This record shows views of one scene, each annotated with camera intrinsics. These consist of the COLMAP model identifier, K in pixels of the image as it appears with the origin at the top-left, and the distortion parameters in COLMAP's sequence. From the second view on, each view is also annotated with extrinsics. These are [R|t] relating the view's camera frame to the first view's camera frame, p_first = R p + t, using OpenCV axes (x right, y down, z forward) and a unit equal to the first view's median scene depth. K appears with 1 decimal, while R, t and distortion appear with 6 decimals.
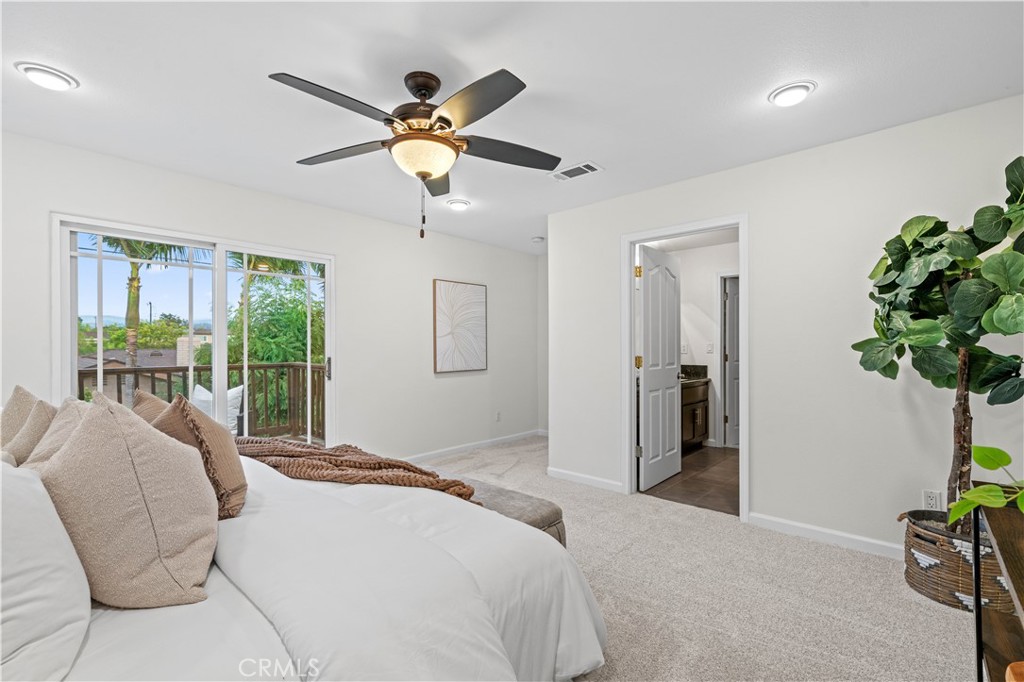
lens RADIAL K [[453.7, 0, 509.9], [0, 453.7, 342.0], [0, 0, 1]] dist [-0.003139, -0.000432]
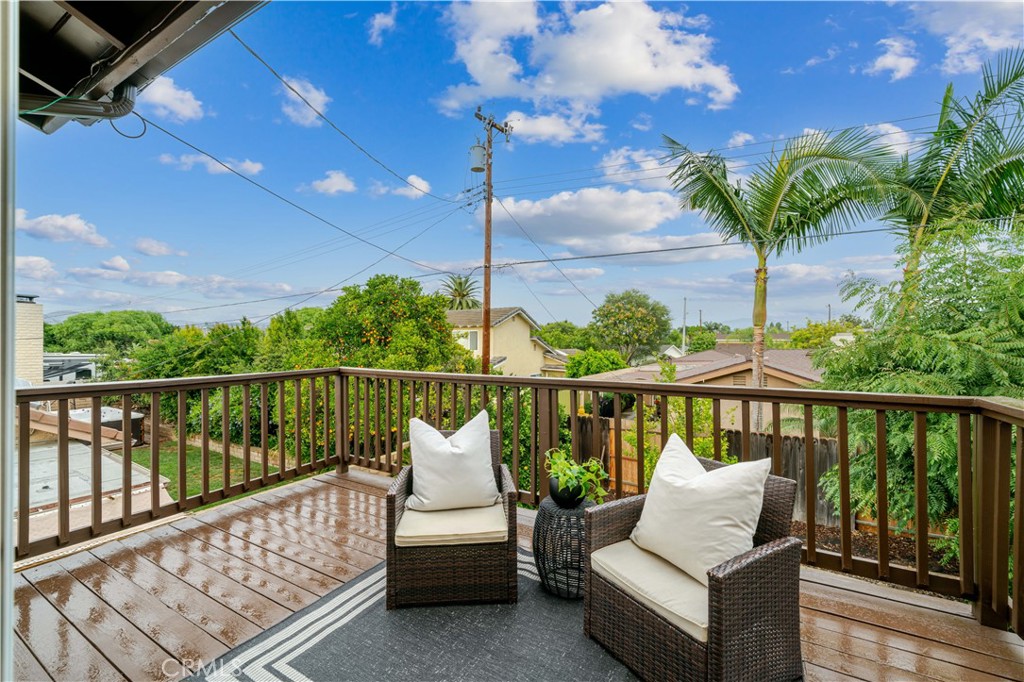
lens RADIAL K [[411.1, 0, 512.0], [0, 411.1, 341.0], [0, 0, 1]] dist [-0.001268, -0.000160]
pose [[0.221910, -0.004038, -0.975059, -0.171537], [0.005225, 0.999982, -0.002952, 0.000941], [0.975053, -0.004440, 0.221927, 0.393642]]
